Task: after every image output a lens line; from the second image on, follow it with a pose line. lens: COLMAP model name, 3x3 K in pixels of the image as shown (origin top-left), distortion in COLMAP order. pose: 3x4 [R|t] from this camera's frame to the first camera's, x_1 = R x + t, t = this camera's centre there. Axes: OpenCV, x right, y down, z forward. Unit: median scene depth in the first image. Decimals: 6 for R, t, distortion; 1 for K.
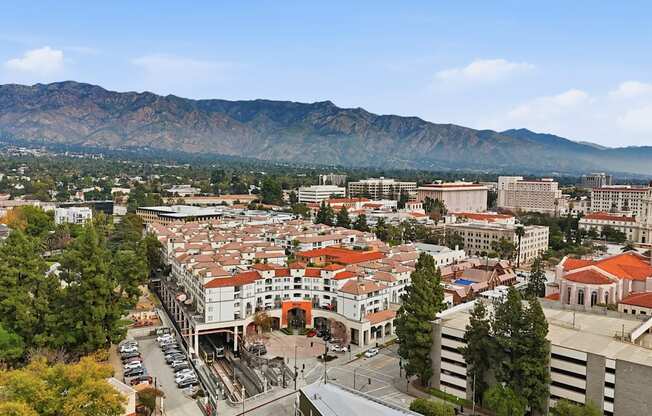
lens RADIAL K [[551.1, 0, 326.0], [0, 551.1, 208.0], [0, 0, 1]] dist [0.131963, -0.188400]
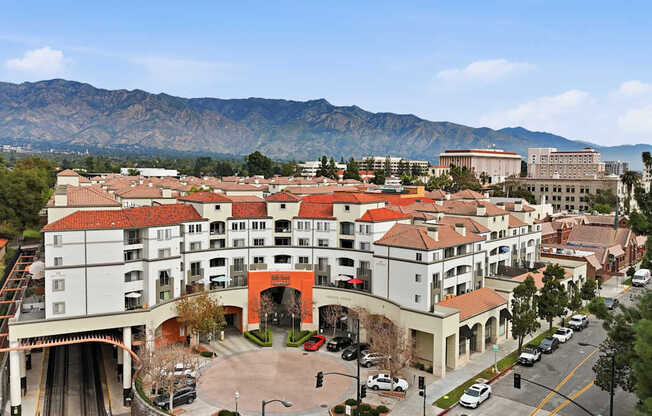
lens RADIAL K [[551.1, 0, 326.0], [0, 551.1, 208.0], [0, 0, 1]] dist [0.131963, -0.188400]
pose [[0.999937, -0.006024, 0.009509, -0.019593], [0.006044, 0.999980, -0.002050, 0.116793], [-0.009496, 0.002107, 0.999953, 0.541525]]
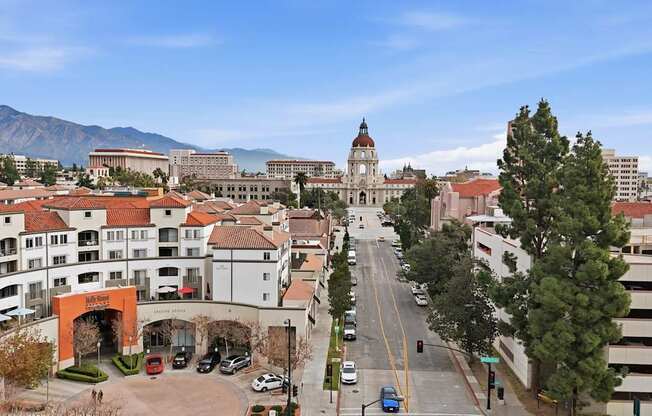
lens RADIAL K [[551.1, 0, 326.0], [0, 551.1, 208.0], [0, 0, 1]] dist [0.131963, -0.188400]
pose [[0.779189, -0.049329, 0.624844, -0.166334], [0.049784, 0.998619, 0.016756, 0.111332], [-0.624808, 0.018051, 0.780570, 0.590771]]
